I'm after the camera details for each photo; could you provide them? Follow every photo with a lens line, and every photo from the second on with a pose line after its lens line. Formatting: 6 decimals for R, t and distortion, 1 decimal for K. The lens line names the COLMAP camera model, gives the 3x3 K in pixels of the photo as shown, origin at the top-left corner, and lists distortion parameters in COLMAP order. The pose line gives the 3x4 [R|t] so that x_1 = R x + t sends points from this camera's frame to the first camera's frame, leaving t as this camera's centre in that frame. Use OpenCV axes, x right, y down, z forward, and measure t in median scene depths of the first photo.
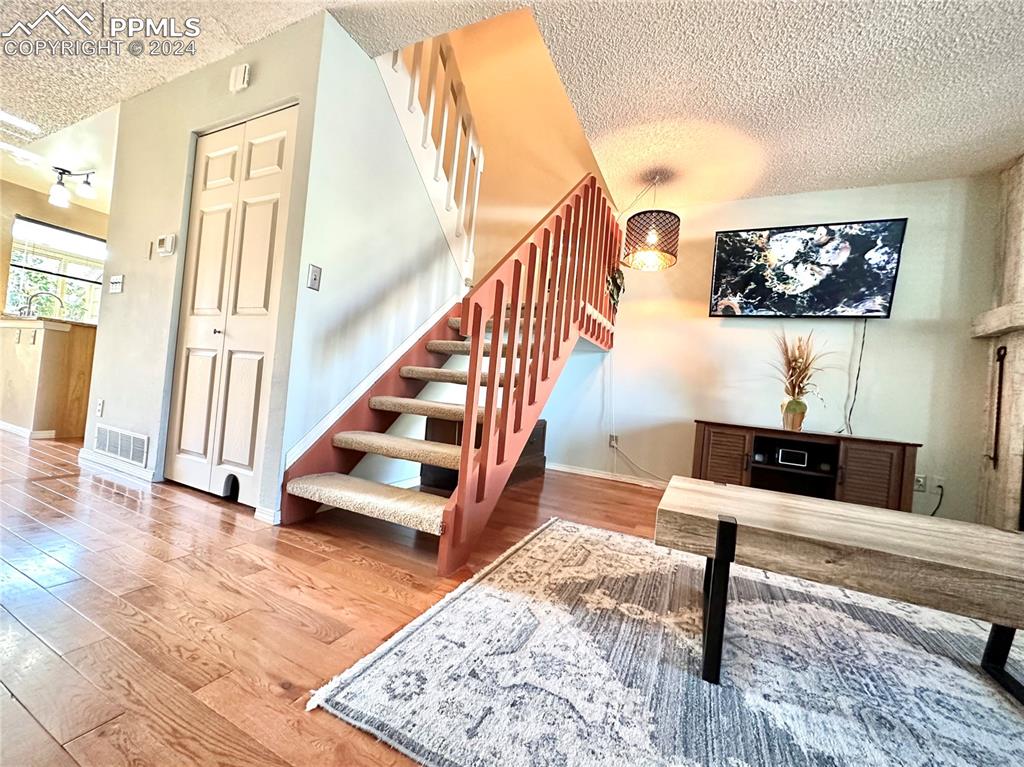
lens RADIAL K [[407.5, 0, 510.1], [0, 407.5, 383.6], [0, 0, 1]] dist [-0.005354, 0.001570]
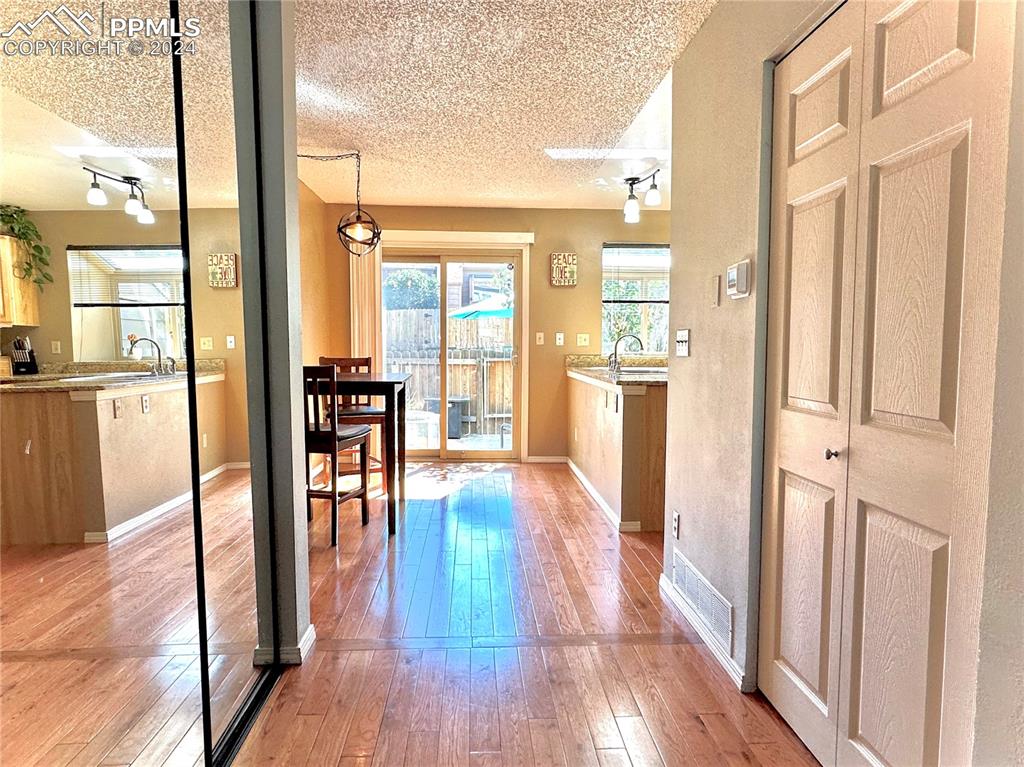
lens RADIAL K [[628.6, 0, 511.4], [0, 628.6, 391.1], [0, 0, 1]] dist [-0.003209, -0.005227]
pose [[0.478707, -0.023249, -0.877667, -0.237103], [0.055276, 0.998464, 0.003700, -0.216380], [0.876233, -0.050285, 0.479257, 0.300073]]
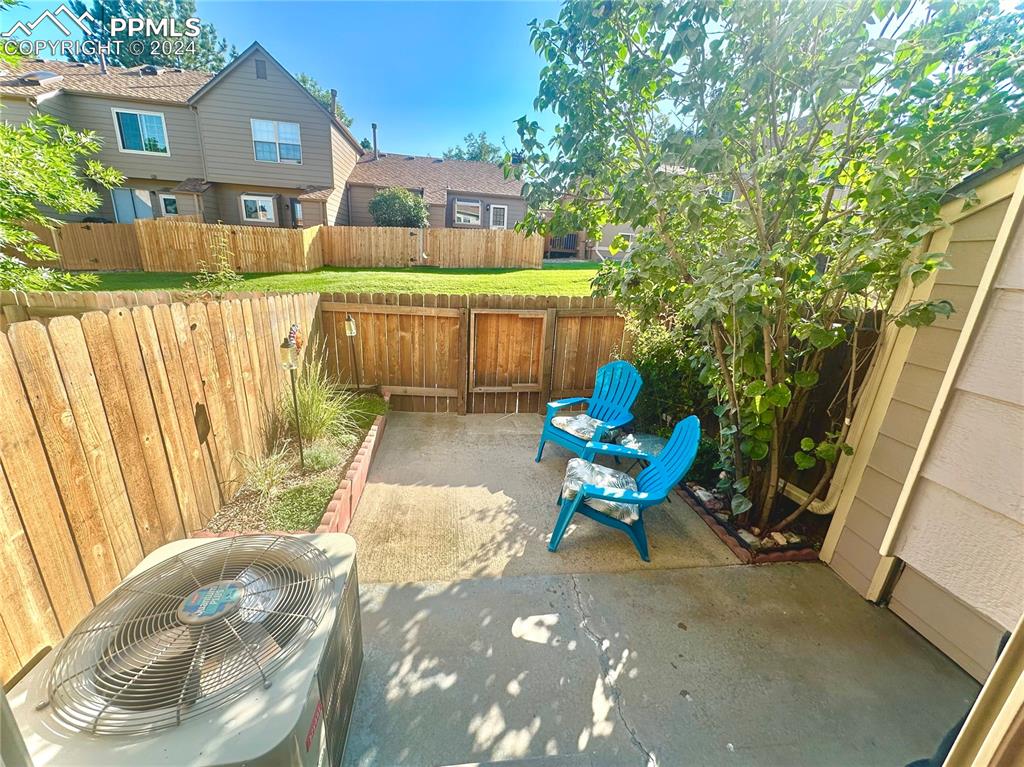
lens RADIAL K [[407.5, 0, 508.9], [0, 407.5, 384.1], [0, 0, 1]] dist [-0.005354, 0.001570]
pose [[0.537332, 0.190877, -0.821487, -2.534532], [0.008113, 0.972837, 0.231351, -0.555022], [0.843332, -0.130977, 0.521188, 1.399566]]
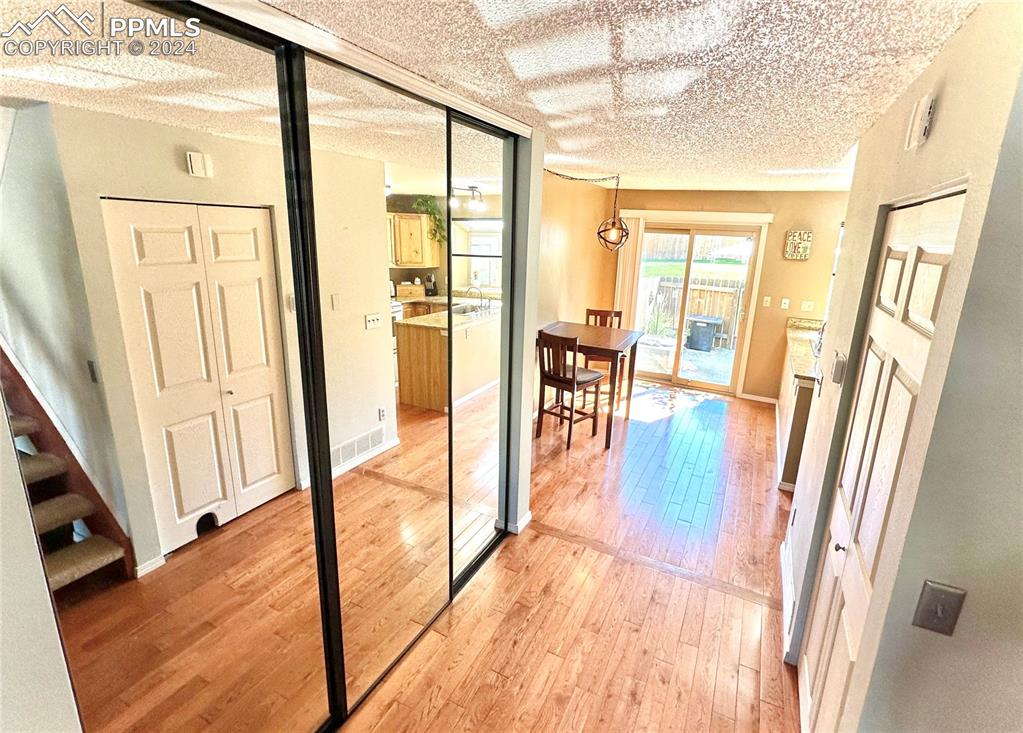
lens RADIAL K [[486.6, 0, 526.8], [0, 486.6, 347.3], [0, 0, 1]] dist [-0.002890, -0.000135]
pose [[-0.009578, 0.145549, -0.989305, -0.005063], [-0.023858, 0.989035, 0.145740, -0.517580], [0.999669, 0.024998, -0.006001, 0.480718]]
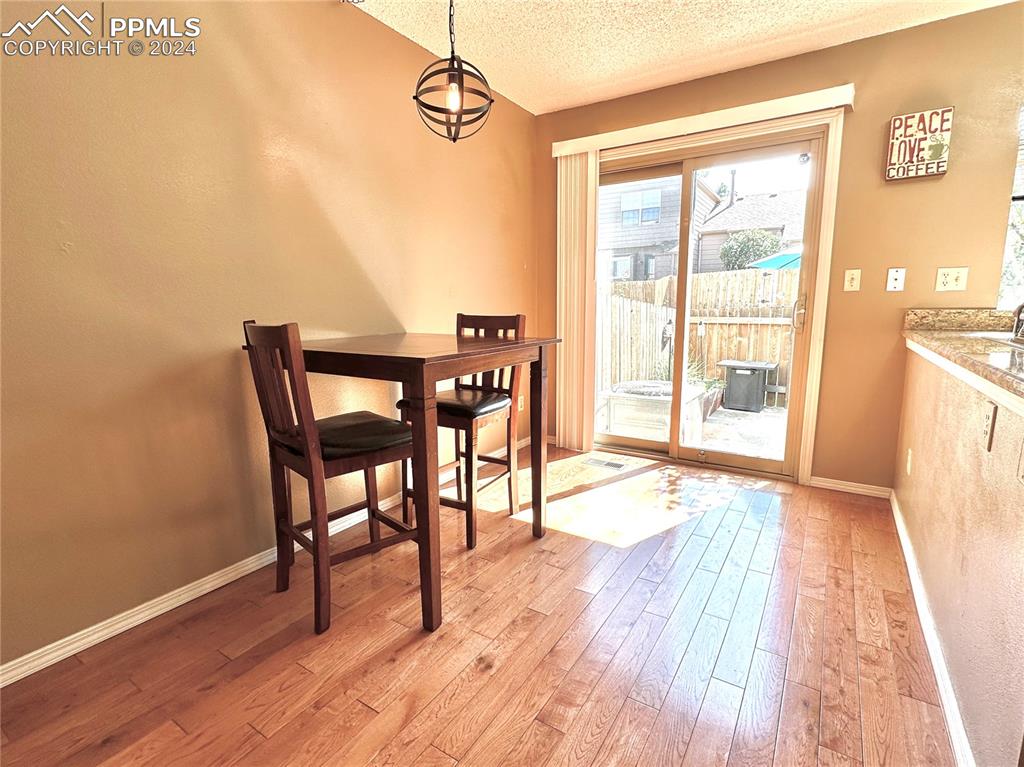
lens RADIAL K [[498.8, 0, 510.8], [0, 498.8, 386.5], [0, 0, 1]] dist [-0.000147, 0.000148]
pose [[-0.133584, 0.065640, -0.988861, -1.165834], [0.015482, 0.997821, 0.064143, -0.254112], [0.990917, -0.006741, -0.134309, 1.016987]]
